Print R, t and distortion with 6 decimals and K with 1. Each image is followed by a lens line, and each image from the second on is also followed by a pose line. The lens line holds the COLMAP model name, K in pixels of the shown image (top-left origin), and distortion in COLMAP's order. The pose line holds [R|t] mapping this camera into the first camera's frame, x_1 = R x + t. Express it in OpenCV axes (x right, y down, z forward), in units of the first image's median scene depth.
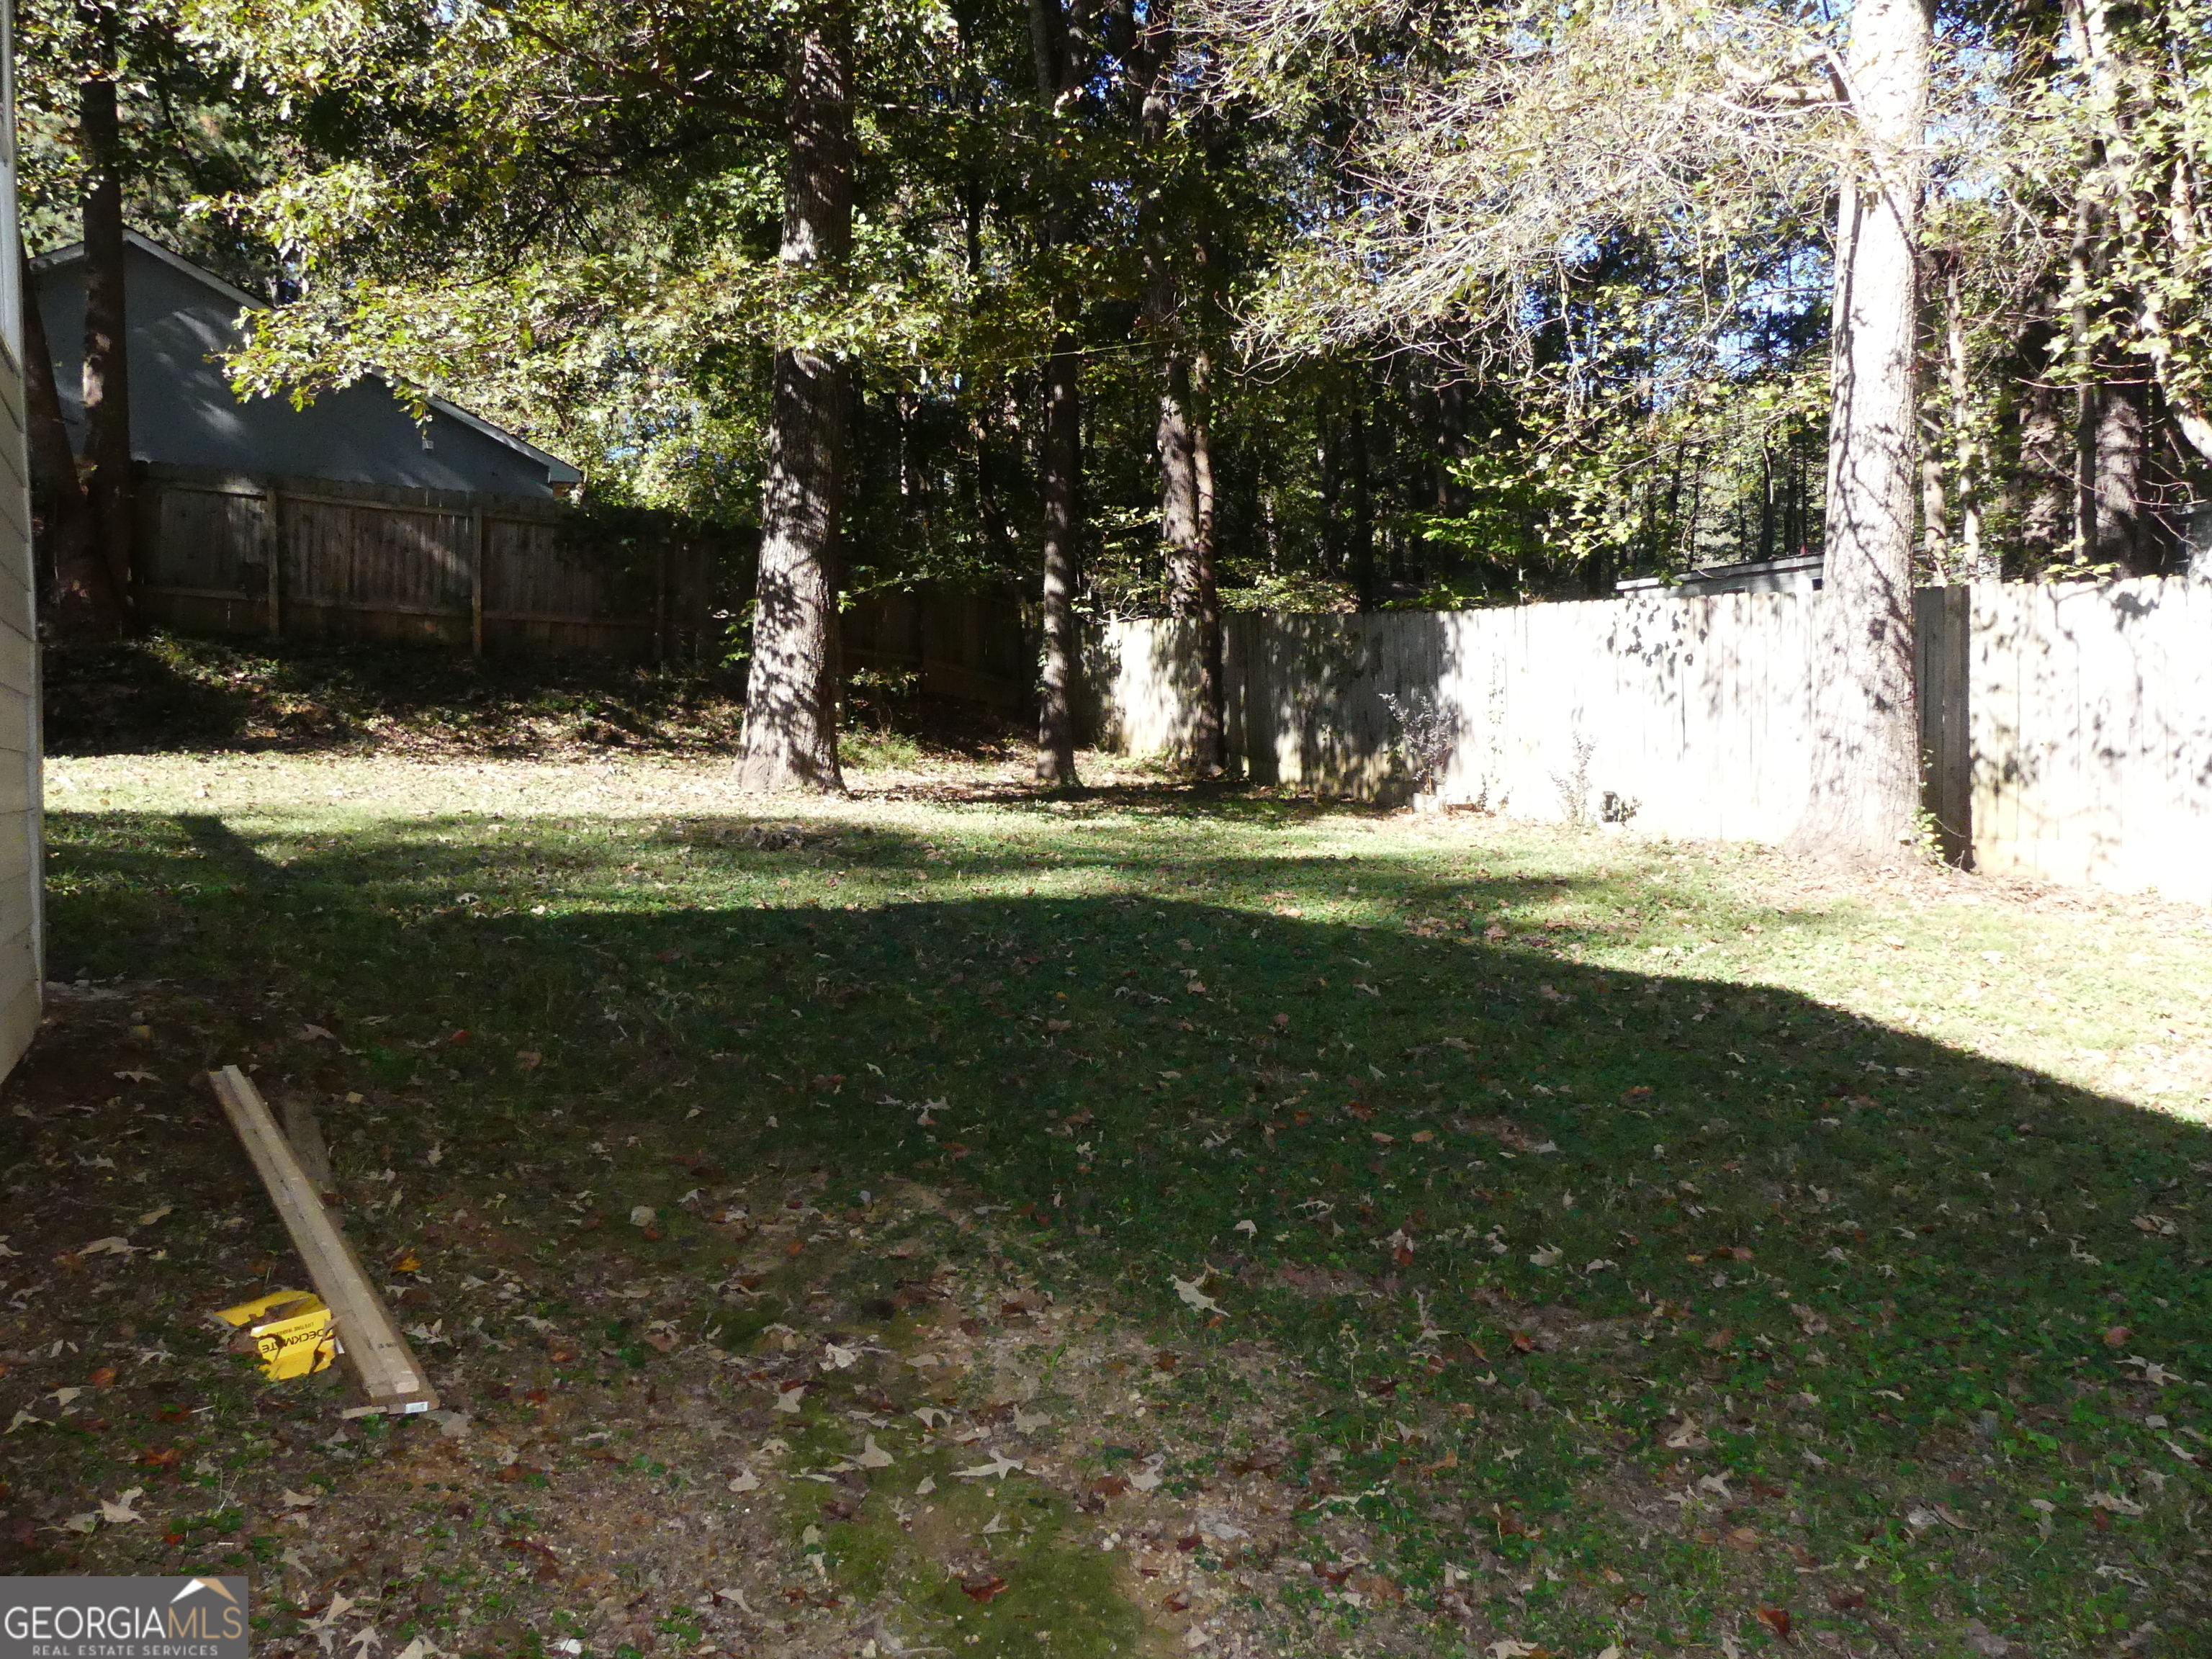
lens RADIAL K [[1757.3, 0, 1106.0], [0, 1757.3, 829.5], [0, 0, 1]] dist [0.034462, -0.000010]
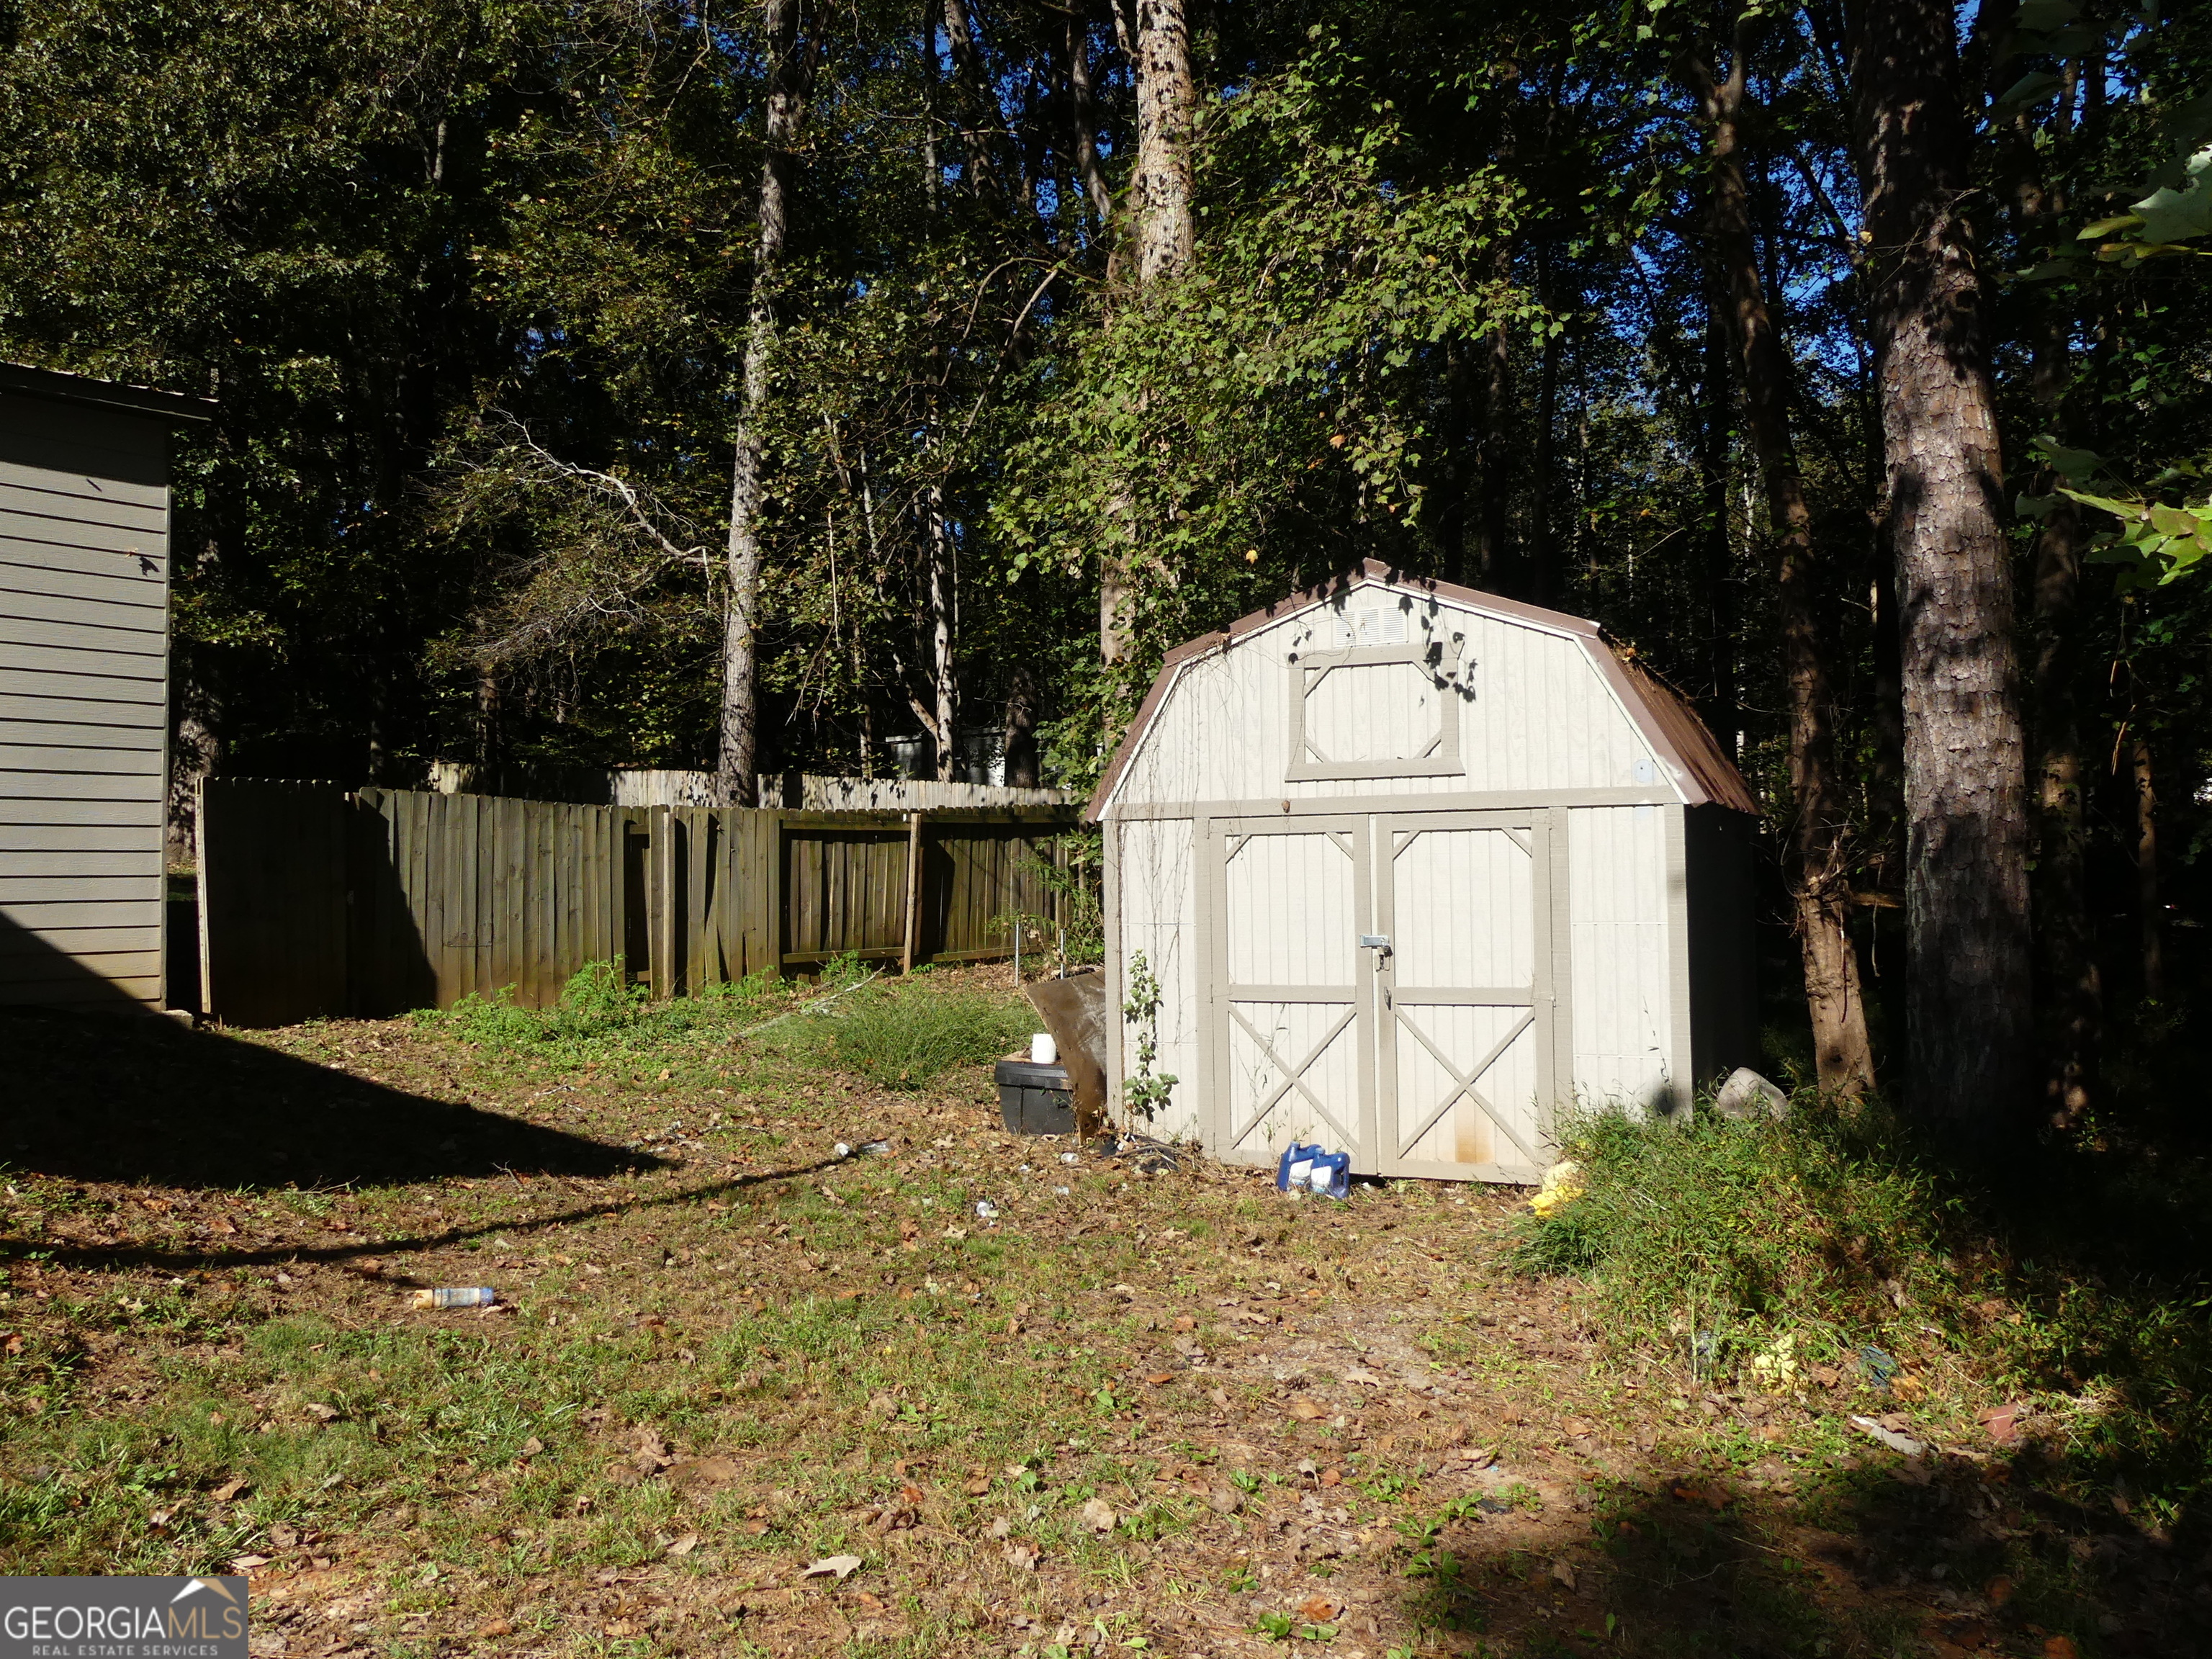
lens RADIAL K [[1757.3, 0, 1106.0], [0, 1757.3, 829.5], [0, 0, 1]] dist [0.034462, -0.000010]
pose [[0.951700, 0.013257, 0.306744, 0.138581], [0.010637, 0.997044, -0.076092, 0.085556], [-0.306846, 0.075680, 0.948746, -0.925548]]
